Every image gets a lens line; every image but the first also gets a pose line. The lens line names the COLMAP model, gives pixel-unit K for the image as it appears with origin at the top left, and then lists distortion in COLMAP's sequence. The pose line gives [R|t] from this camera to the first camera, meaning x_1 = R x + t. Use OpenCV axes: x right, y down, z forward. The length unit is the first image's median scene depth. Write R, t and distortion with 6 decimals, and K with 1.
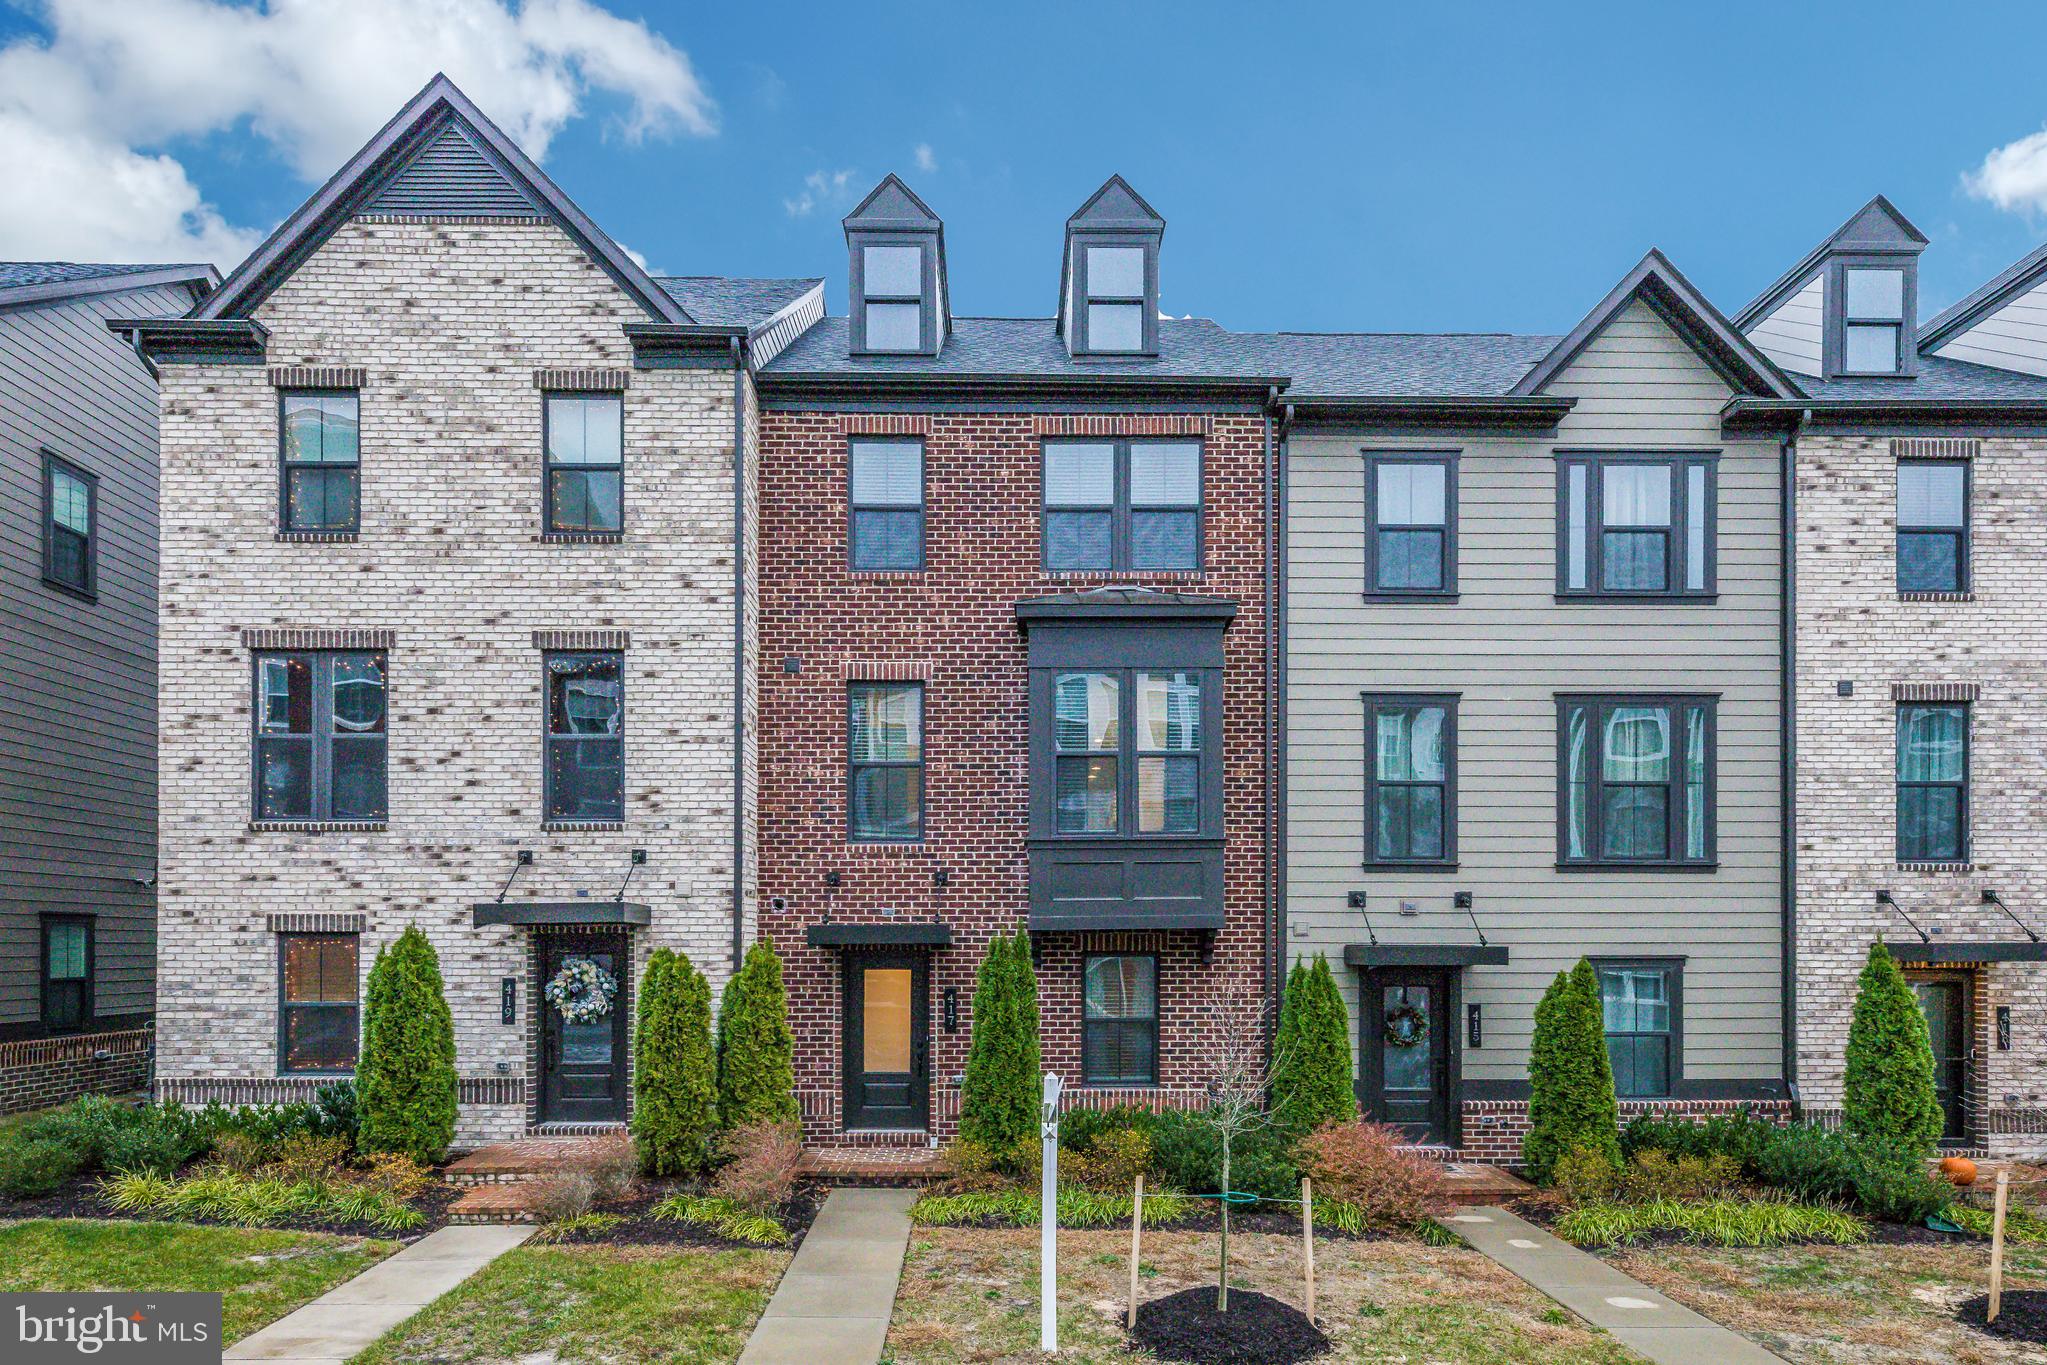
lens RADIAL K [[1171.2, 0, 1018.5], [0, 1171.2, 933.7], [0, 0, 1]] dist [0.003806, -0.000270]
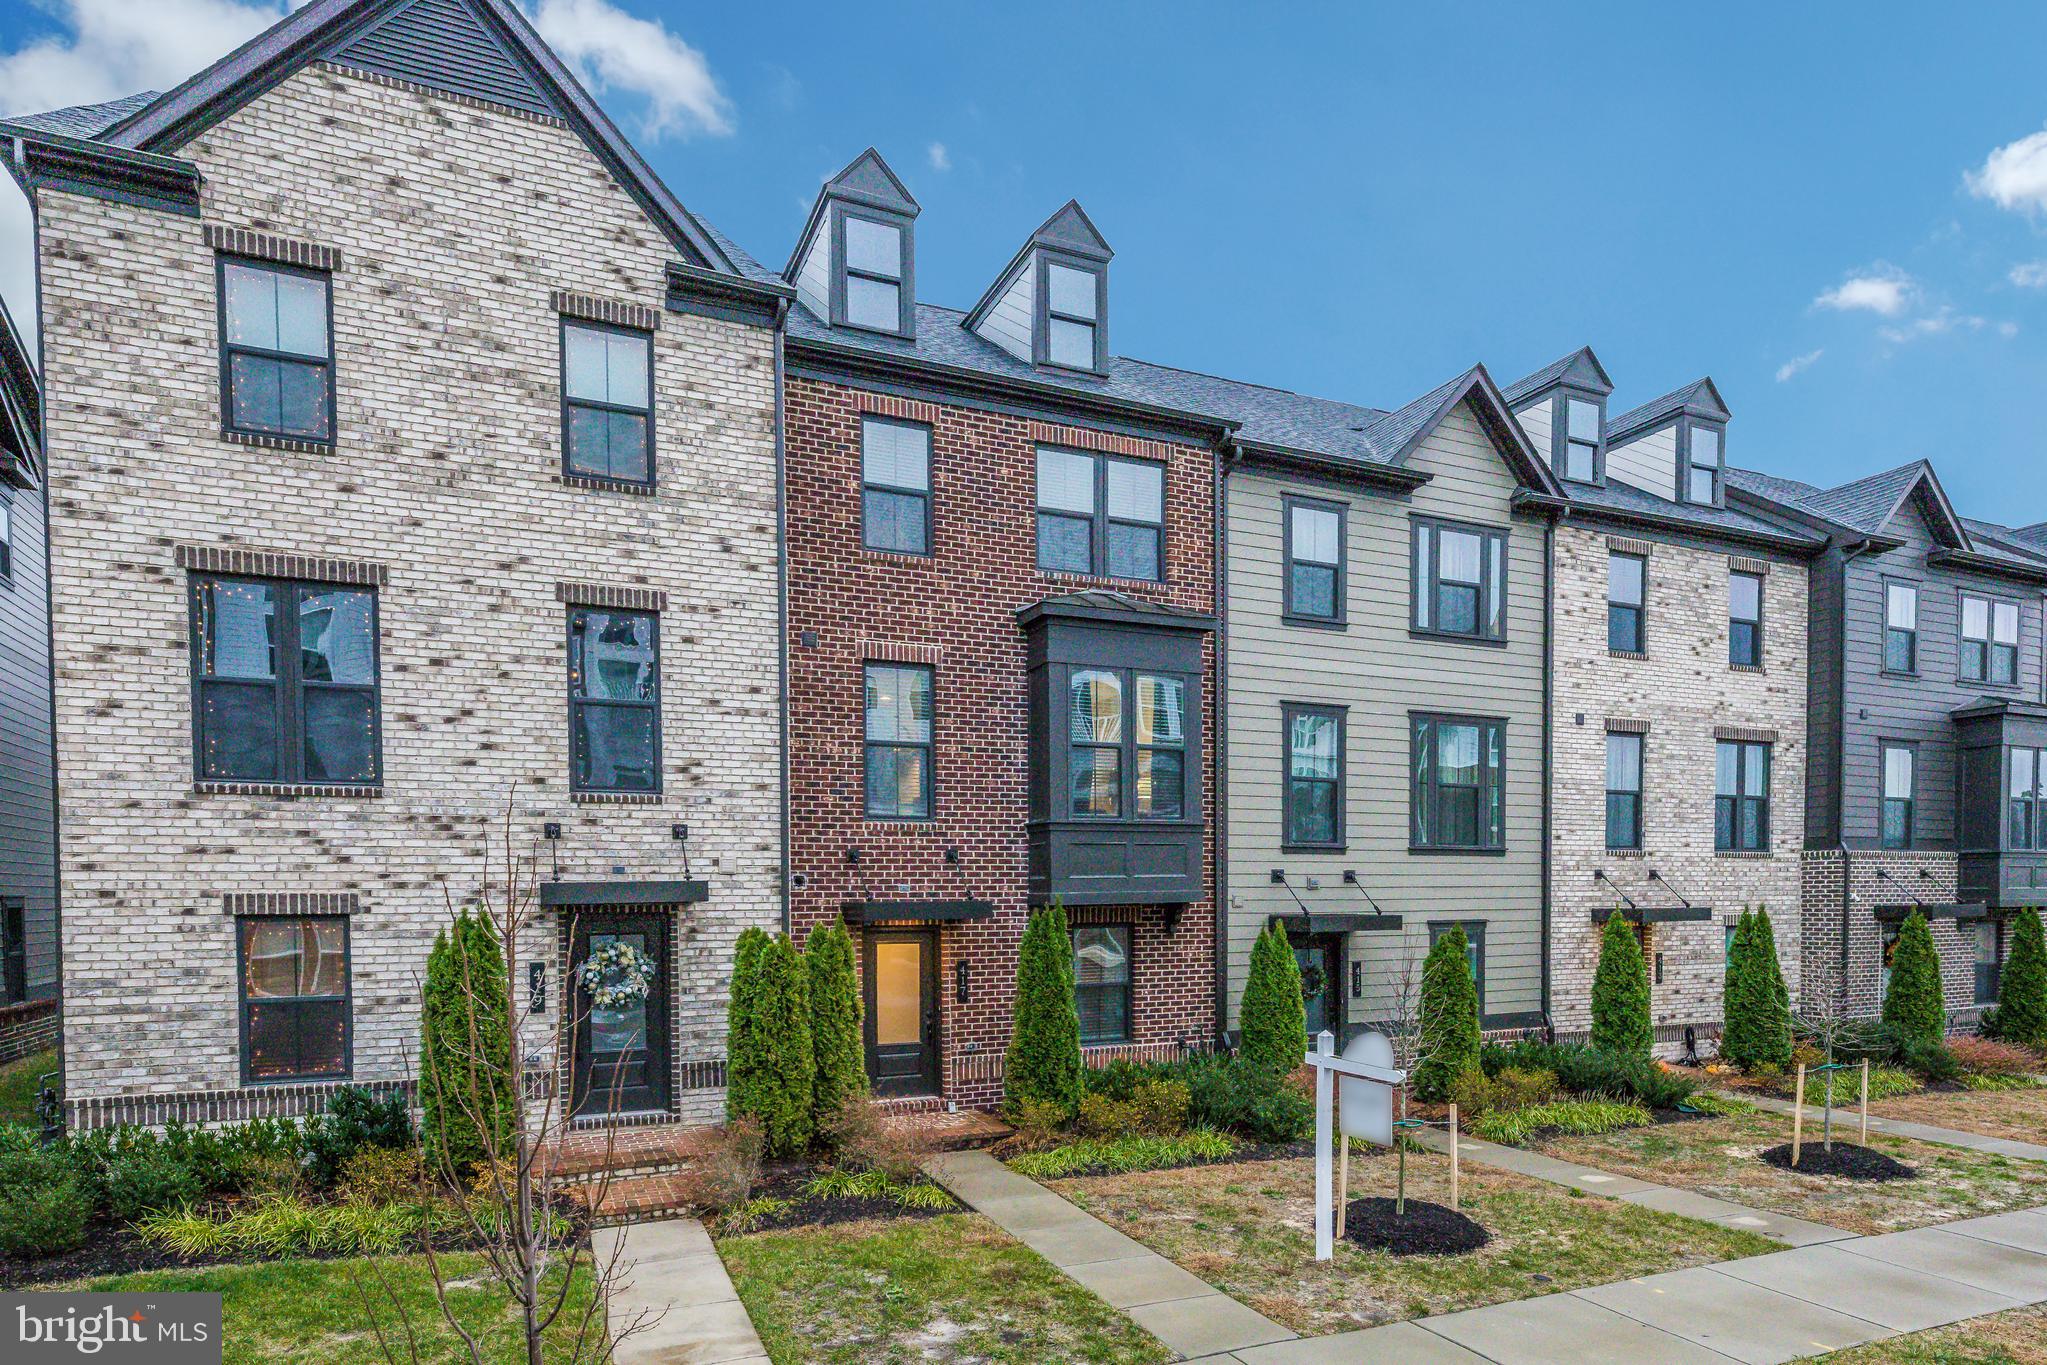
lens RADIAL K [[1171.2, 0, 1018.5], [0, 1171.2, 933.7], [0, 0, 1]] dist [0.003806, -0.000270]
pose [[0.919718, -0.018023, 0.392166, -0.444994], [0.004063, 0.999329, 0.036398, -0.016341], [-0.392559, -0.031883, 0.919174, 0.012182]]
